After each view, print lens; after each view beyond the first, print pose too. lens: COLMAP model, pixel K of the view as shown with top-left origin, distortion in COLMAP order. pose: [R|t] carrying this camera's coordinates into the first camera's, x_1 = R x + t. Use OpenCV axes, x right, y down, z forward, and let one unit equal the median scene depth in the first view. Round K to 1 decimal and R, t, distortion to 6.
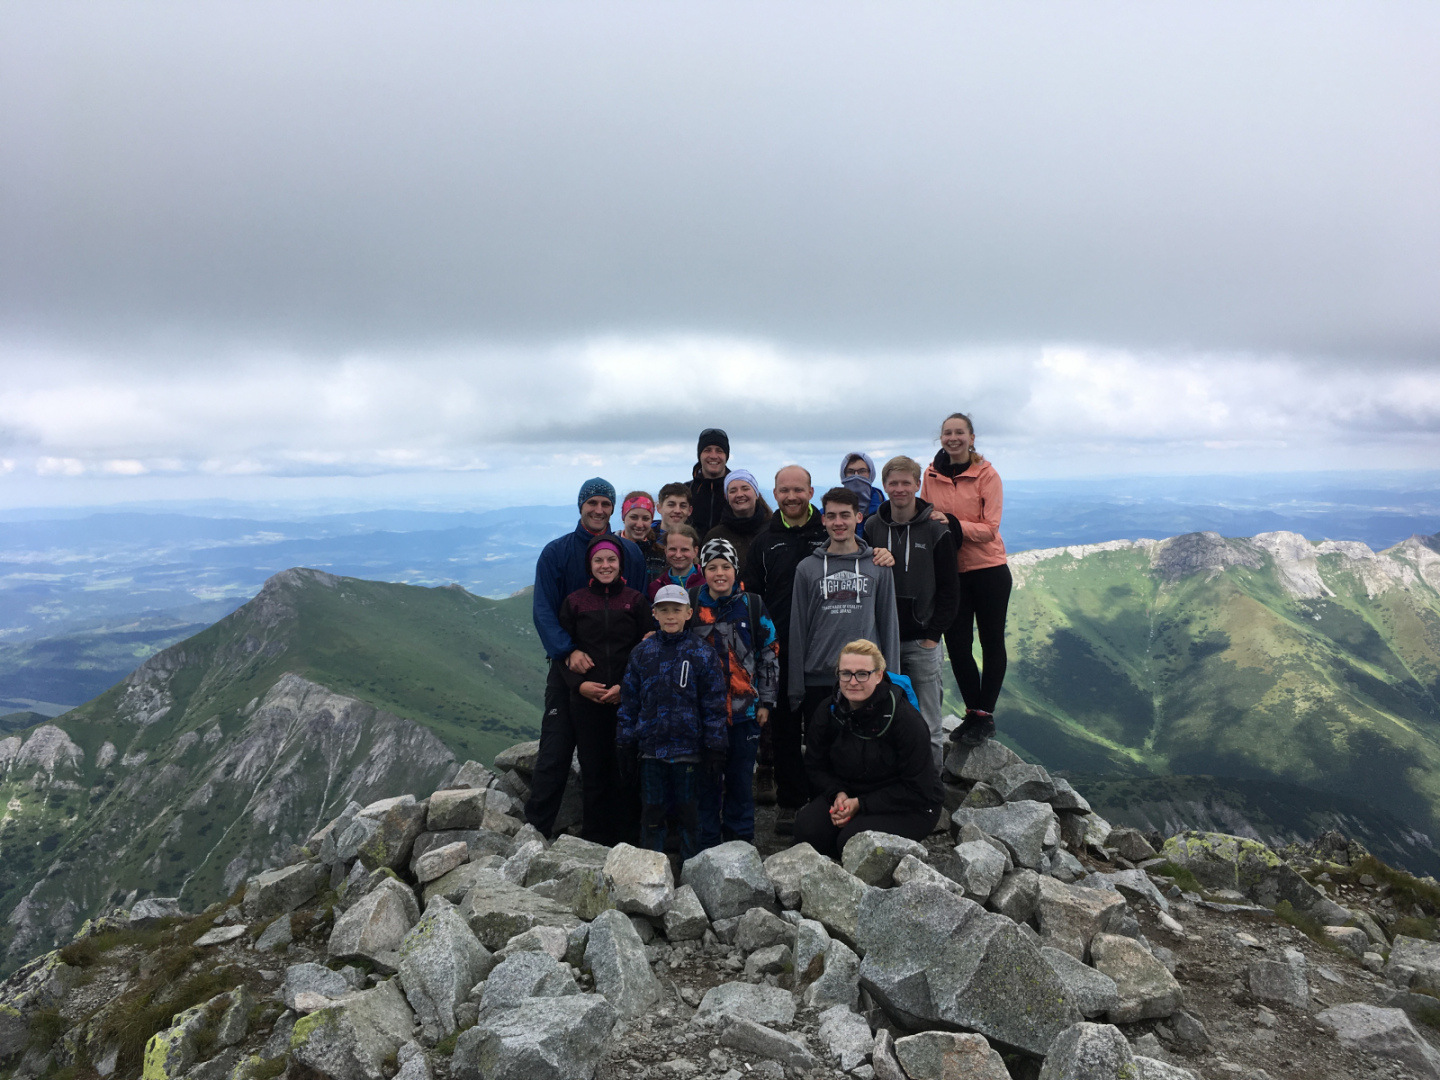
lens RADIAL K [[1224.8, 0, 711.9], [0, 1224.8, 525.7], [0, 0, 1]] dist [0.068825, -0.084940]
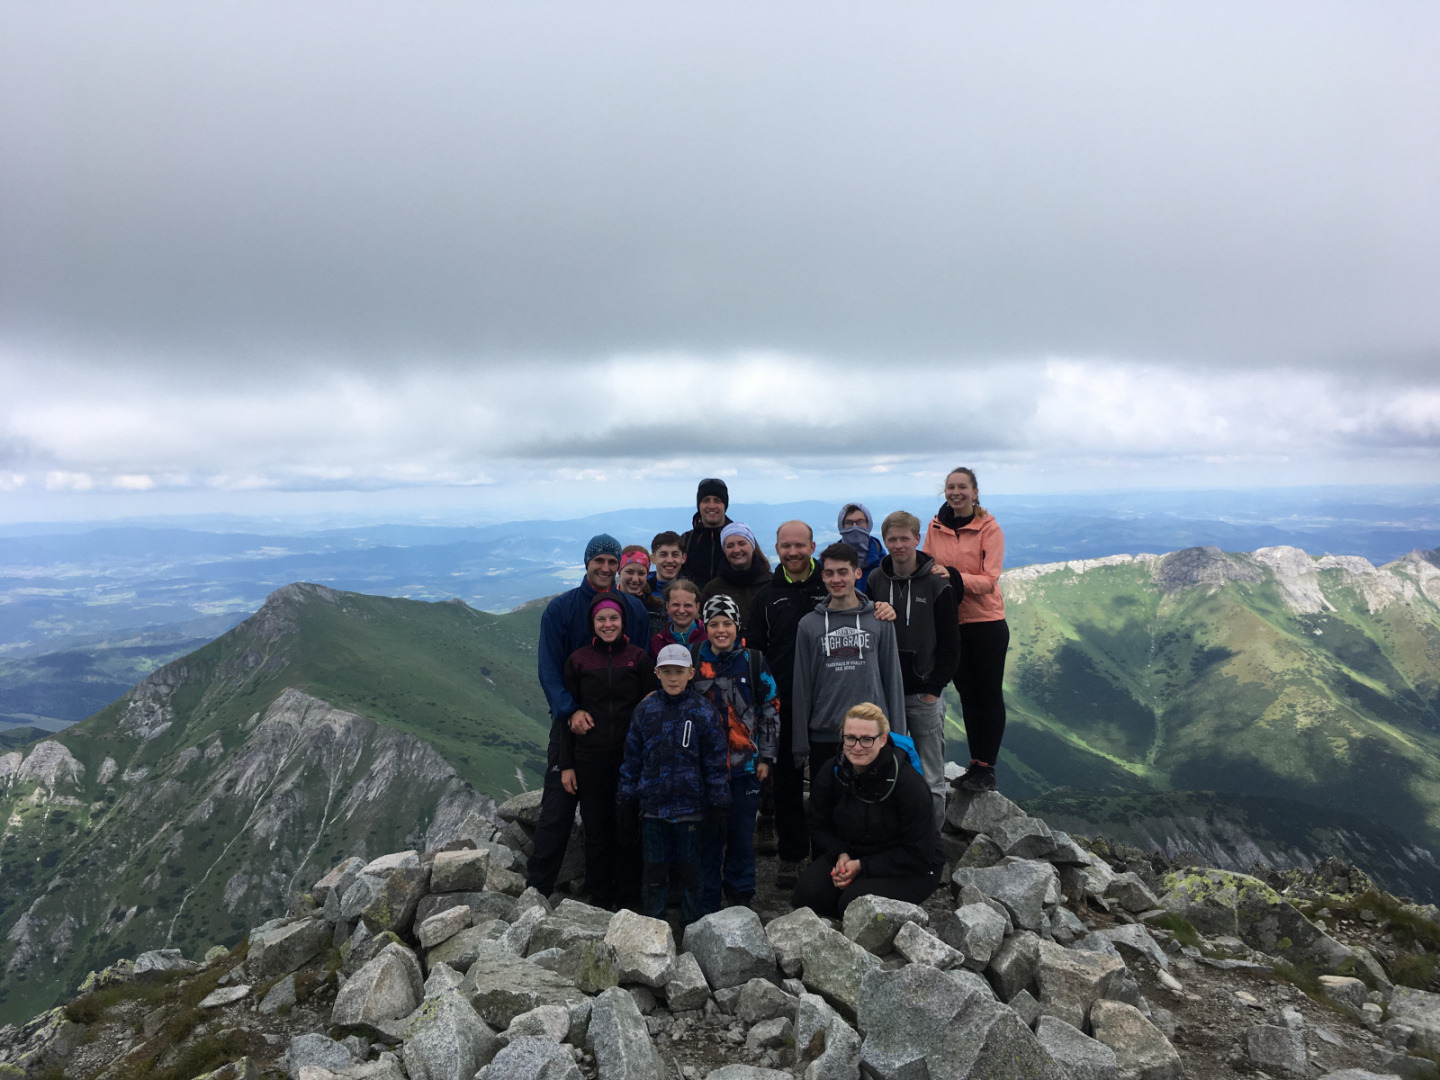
lens RADIAL K [[1224.8, 0, 713.2], [0, 1224.8, 535.4], [0, 0, 1]] dist [0.068825, -0.084940]
pose [[1.000000, 0.000310, -0.000046, -0.000340], [-0.000310, 0.999991, -0.004241, -0.040644], [0.000045, 0.004241, 0.999991, -0.007389]]
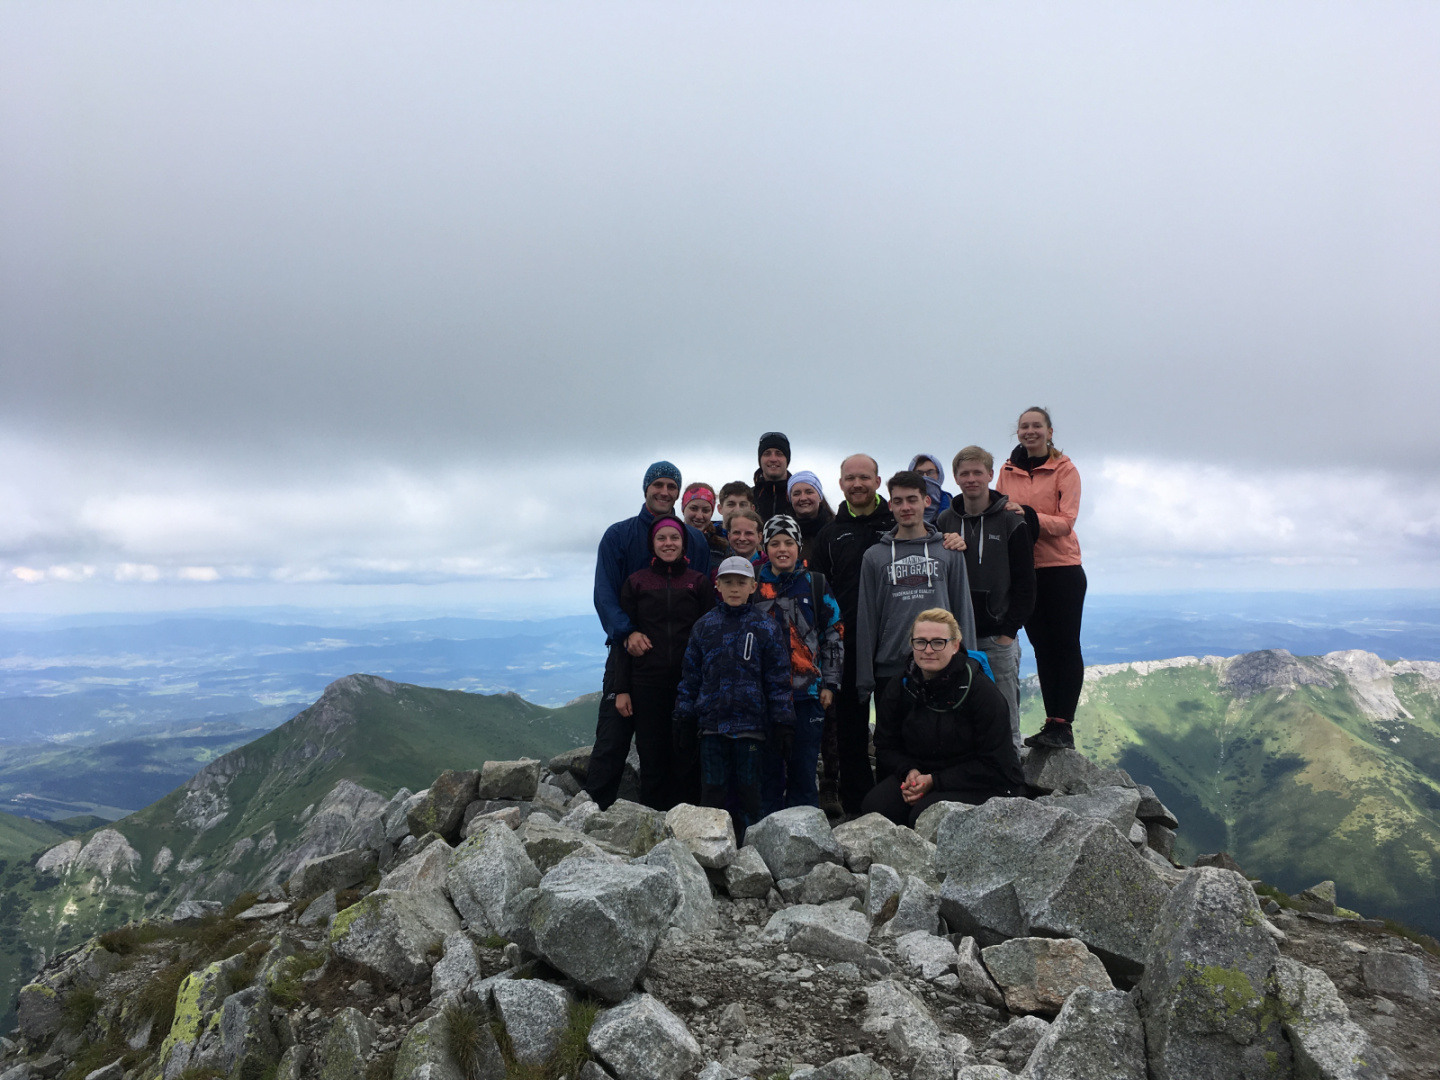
lens RADIAL K [[1224.8, 0, 712.8], [0, 1224.8, 534.5], [0, 0, 1]] dist [0.068825, -0.084940]
pose [[0.998940, 0.006021, -0.045638, -0.006587], [-0.009774, 0.996546, -0.082463, 0.120563], [0.044983, 0.082822, 0.995549, 0.037592]]
